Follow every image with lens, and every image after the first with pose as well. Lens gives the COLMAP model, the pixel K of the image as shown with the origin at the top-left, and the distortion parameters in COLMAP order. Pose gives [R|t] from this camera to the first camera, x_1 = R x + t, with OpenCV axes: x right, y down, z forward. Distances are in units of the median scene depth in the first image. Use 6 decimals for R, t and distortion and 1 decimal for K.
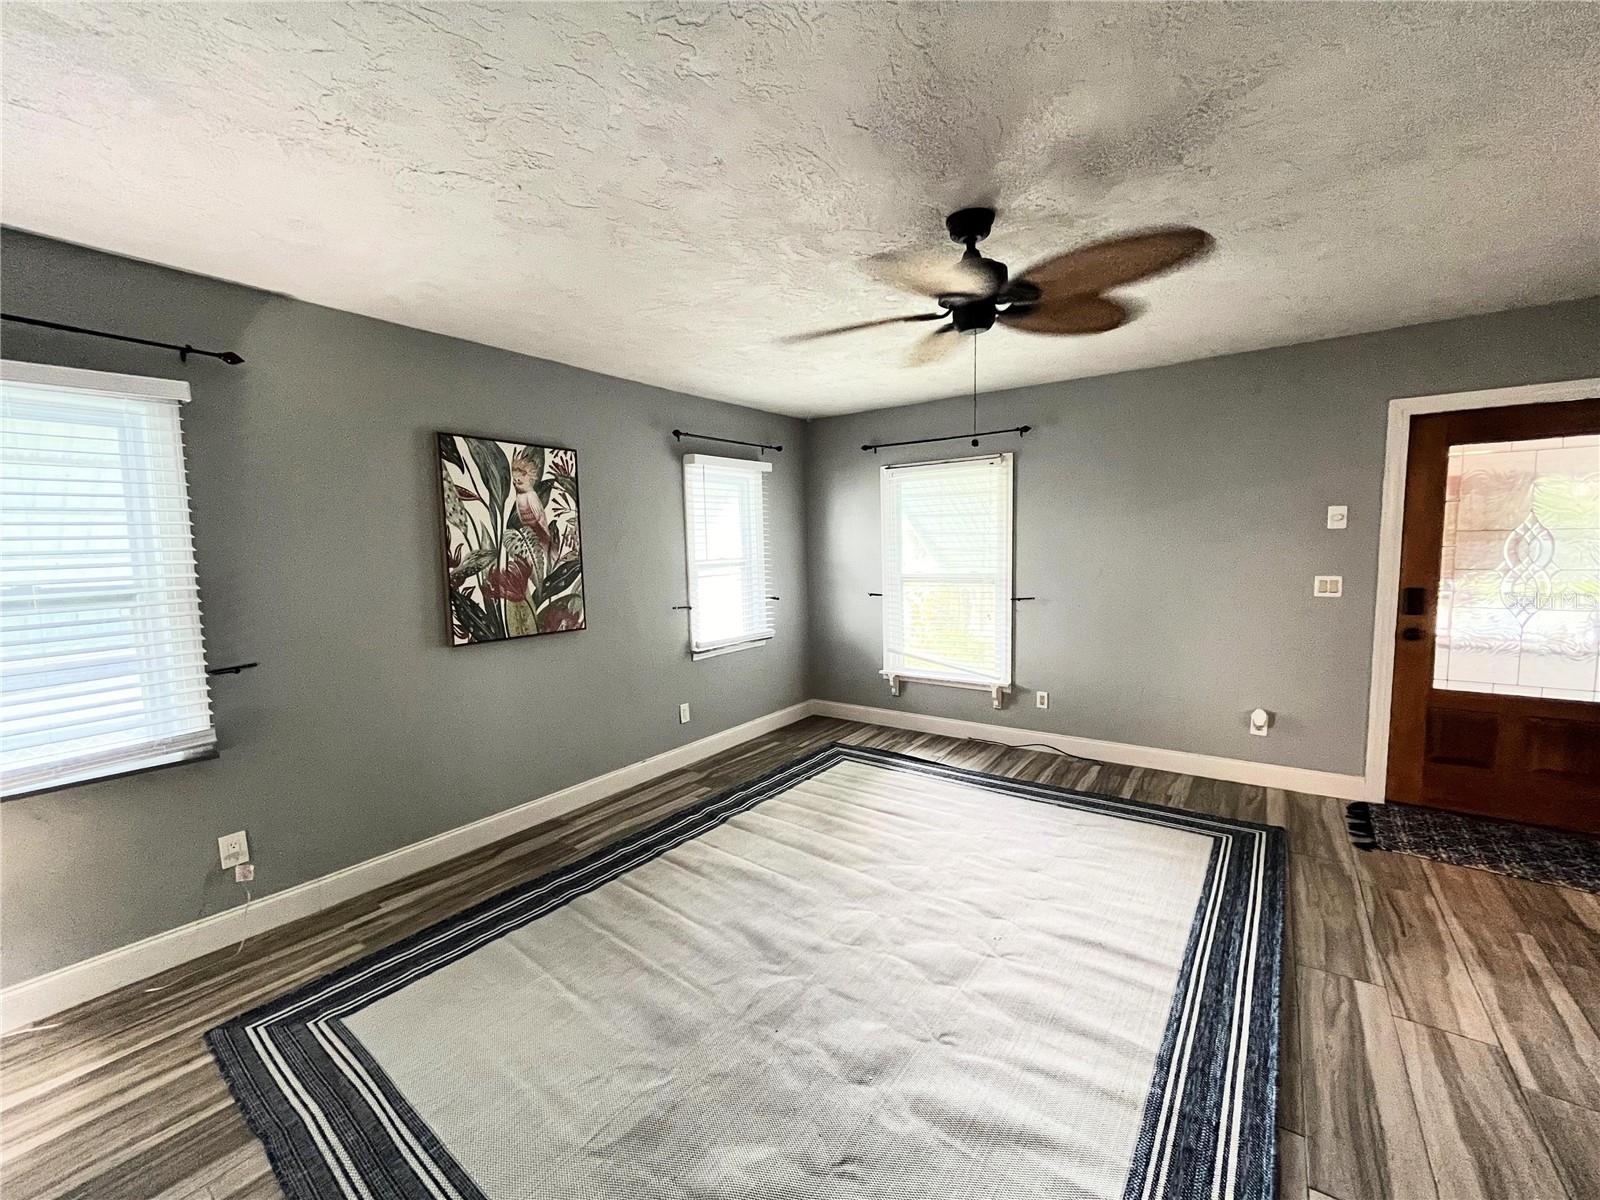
lens RADIAL K [[648.5, 0, 801.5], [0, 648.5, 601.5], [0, 0, 1]] dist [-0.001472, -0.000643]
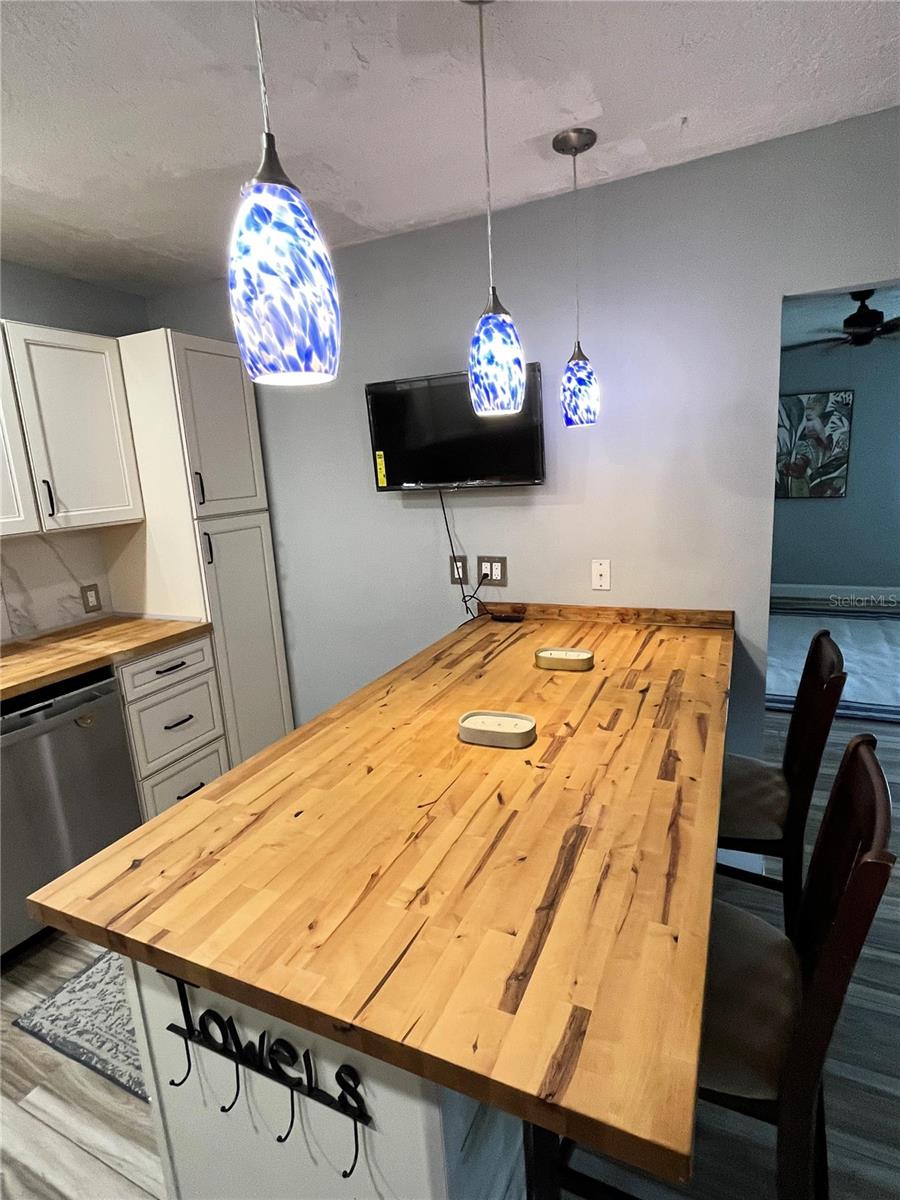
lens RADIAL K [[624.2, 0, 447.9], [0, 624.2, 598.4], [0, 0, 1]] dist [-0.003129, 0.000472]
pose [[0.174942, 0.217324, -0.960295, 1.199274], [-0.036349, 0.976096, 0.214278, -0.011735], [0.983908, -0.002580, 0.178660, -0.353739]]
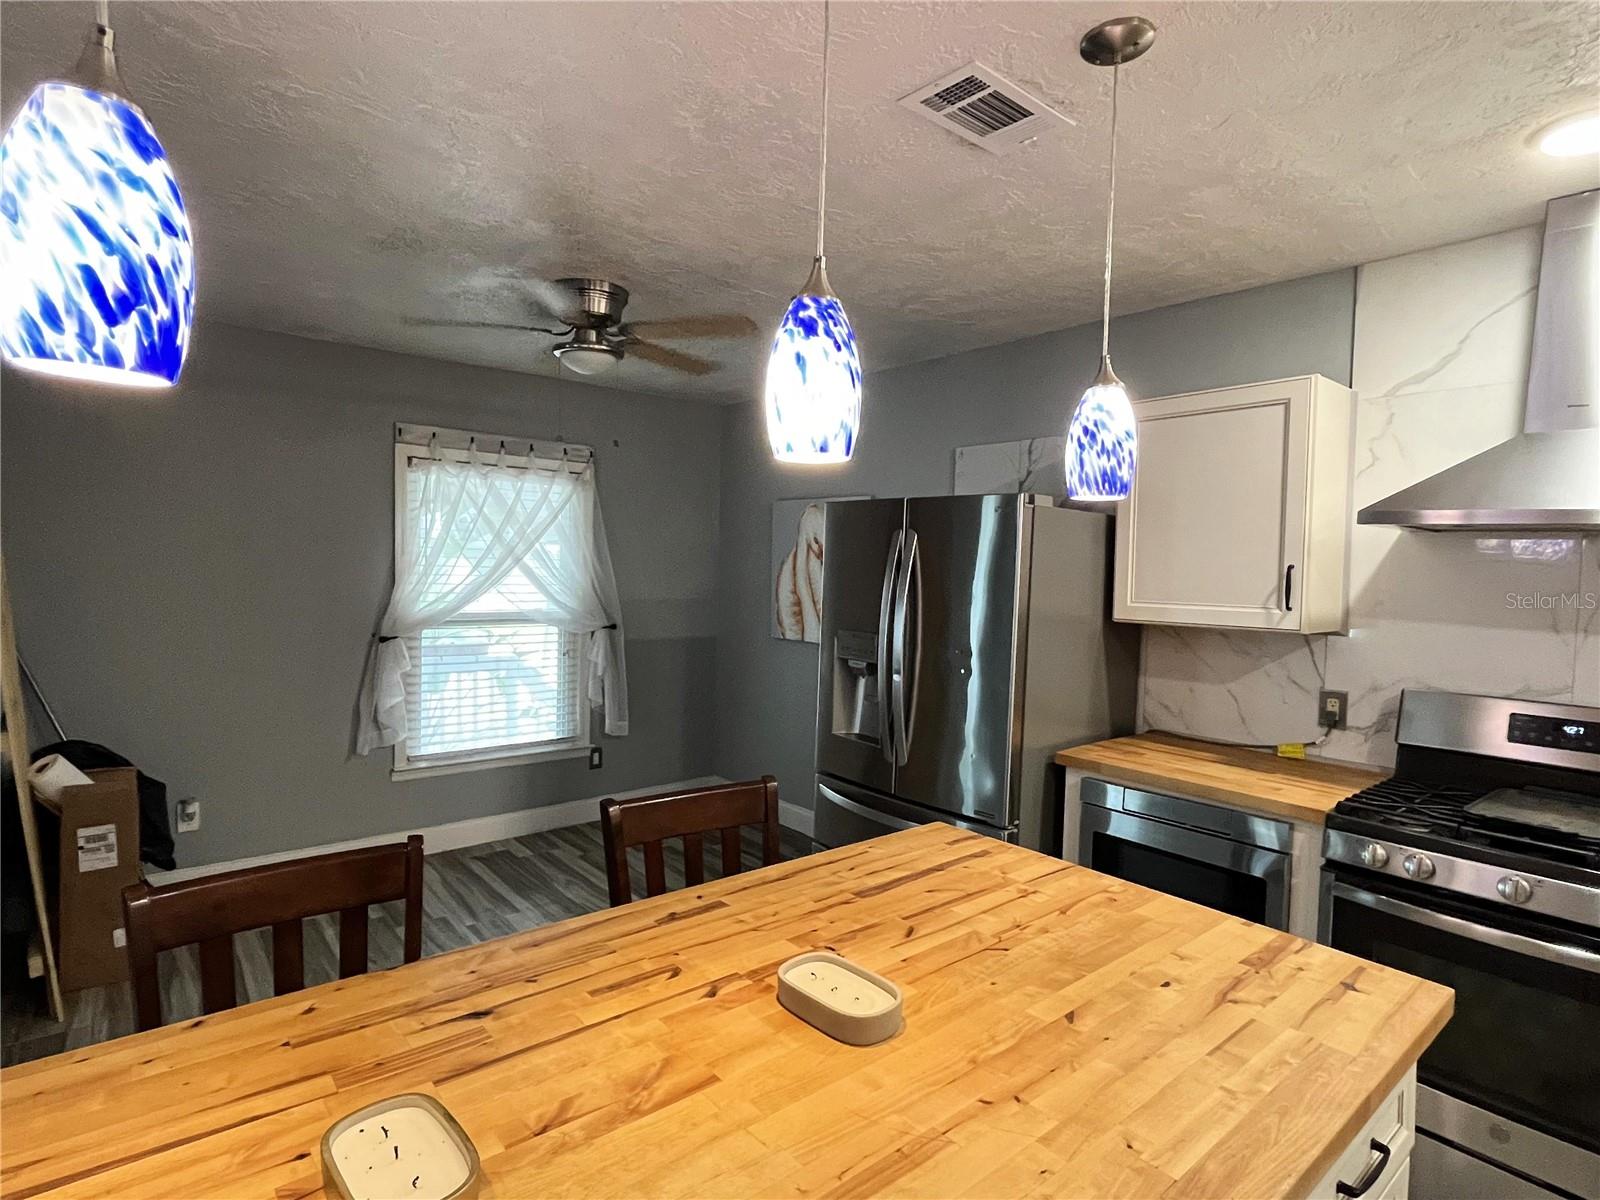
lens RADIAL K [[832.2, 0, 788.4], [0, 832.2, 601.9], [0, 0, 1]] dist [-0.003129, 0.000472]
pose [[0.259235, -0.011356, 0.965747, 0.503300], [0.056619, 0.998390, -0.003458, 0.009912], [-0.964153, 0.055576, 0.259461, -0.319645]]
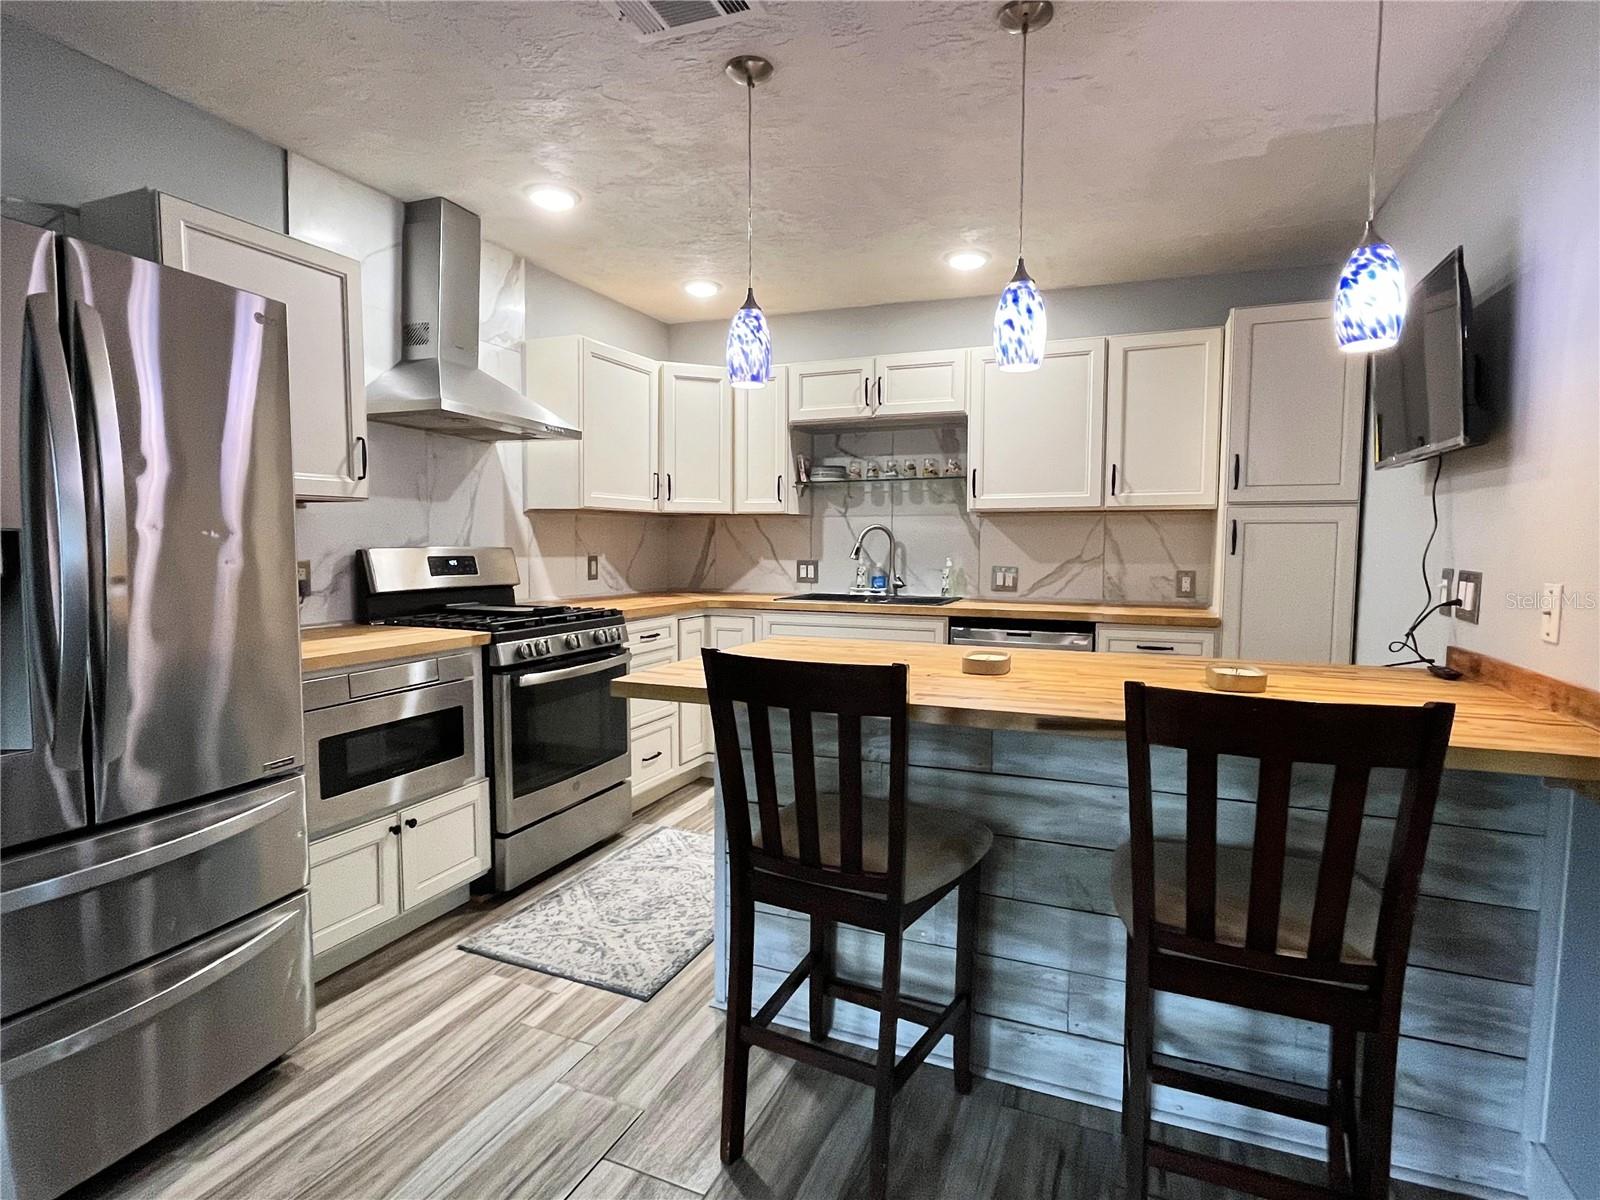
lens RADIAL K [[832.2, 0, 795.8], [0, 832.2, 602.1], [0, 0, 1]] dist [-0.003129, 0.000472]
pose [[-0.974267, 0.034520, -0.222740, 1.085342], [-0.003350, 0.985876, 0.167442, 0.020660], [0.225374, 0.163879, -0.960391, 0.290987]]
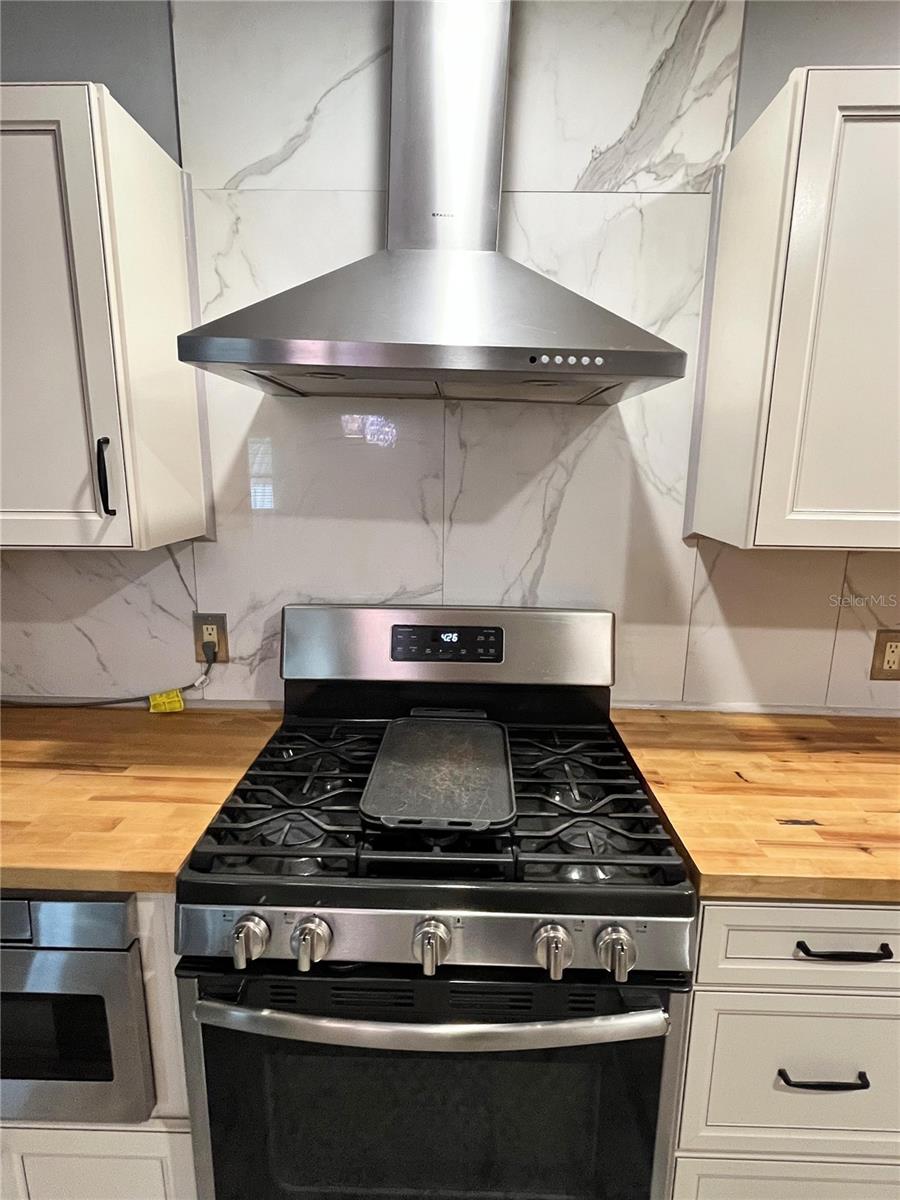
lens RADIAL K [[624.2, 0, 449.1], [0, 624.2, 597.0], [0, 0, 1]] dist [-0.003129, 0.000472]
pose [[-0.561753, -0.150917, 0.813423, 0.931275], [0.076385, 0.969559, 0.232637, 0.018252], [-0.823771, 0.192818, -0.533125, -0.510590]]
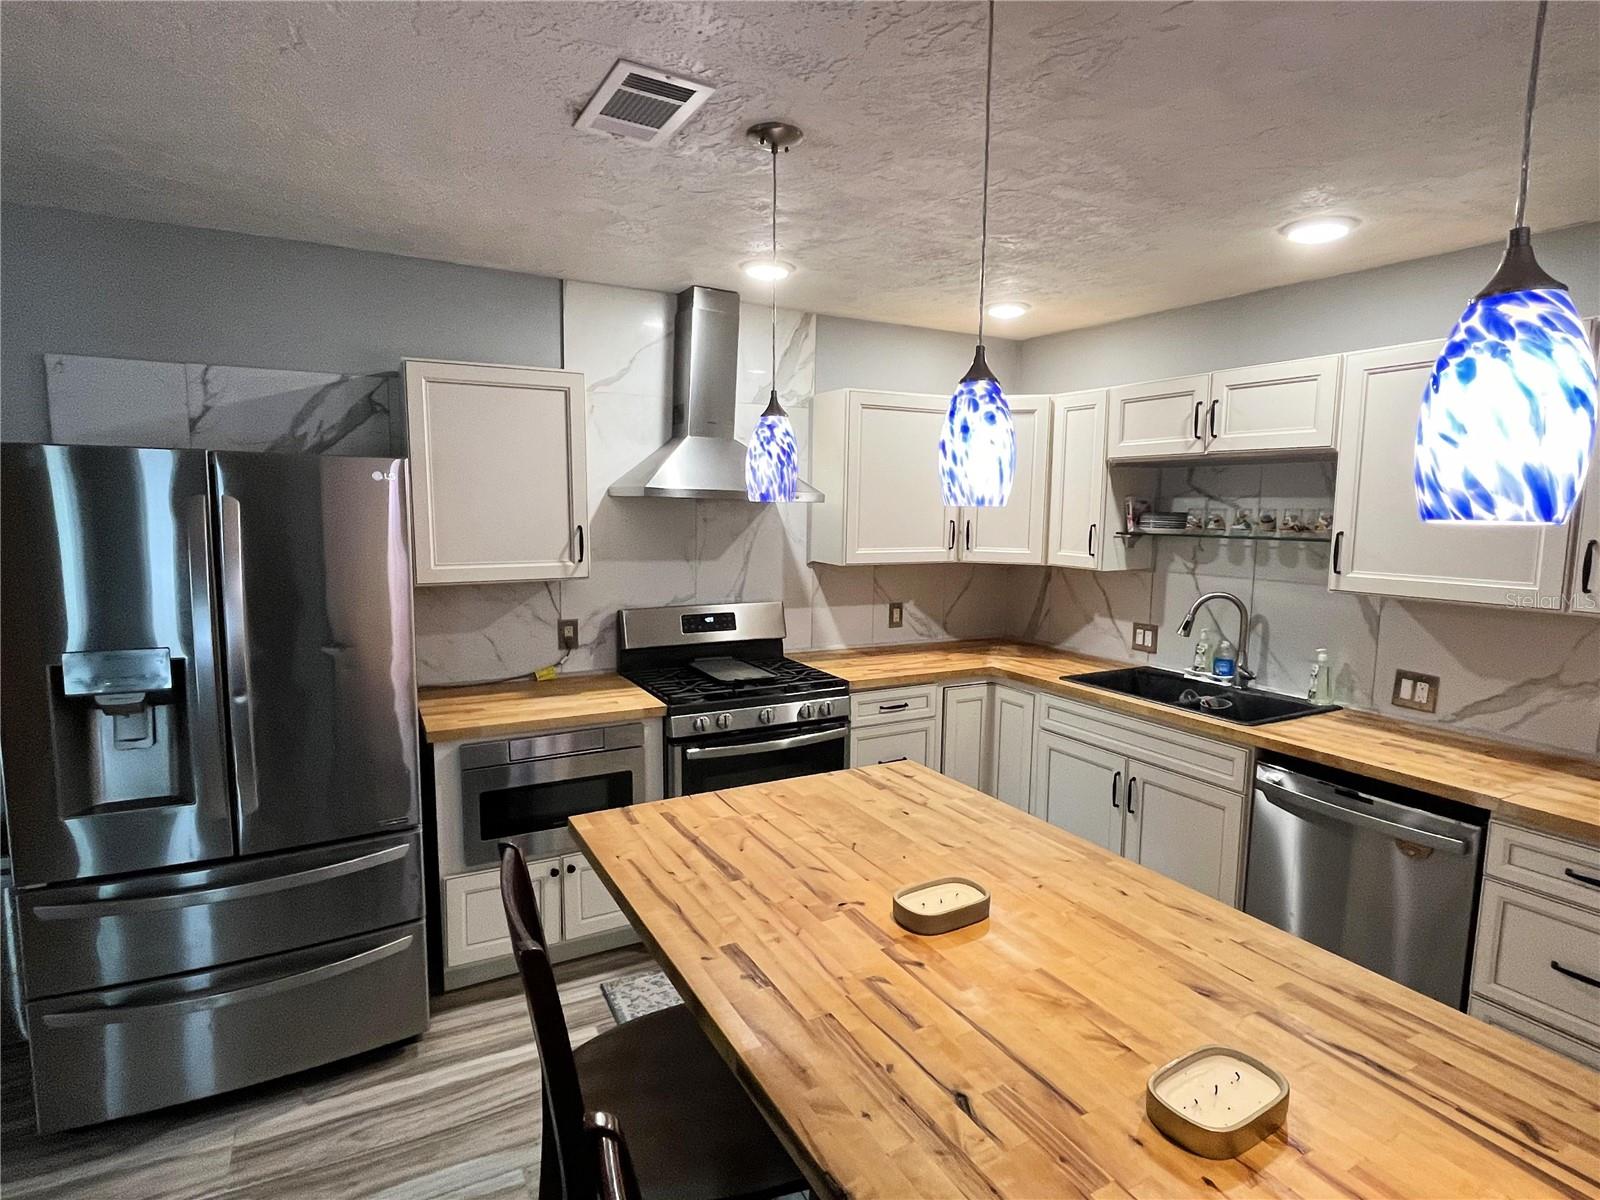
lens RADIAL K [[832.2, 0, 794.0], [0, 832.2, 602.8], [0, 0, 1]] dist [-0.003129, 0.000472]
pose [[-0.896456, -0.041011, 0.441231, 0.703958], [0.050199, 0.979900, 0.193068, -0.078162], [-0.440281, 0.195226, -0.876379, 0.136863]]
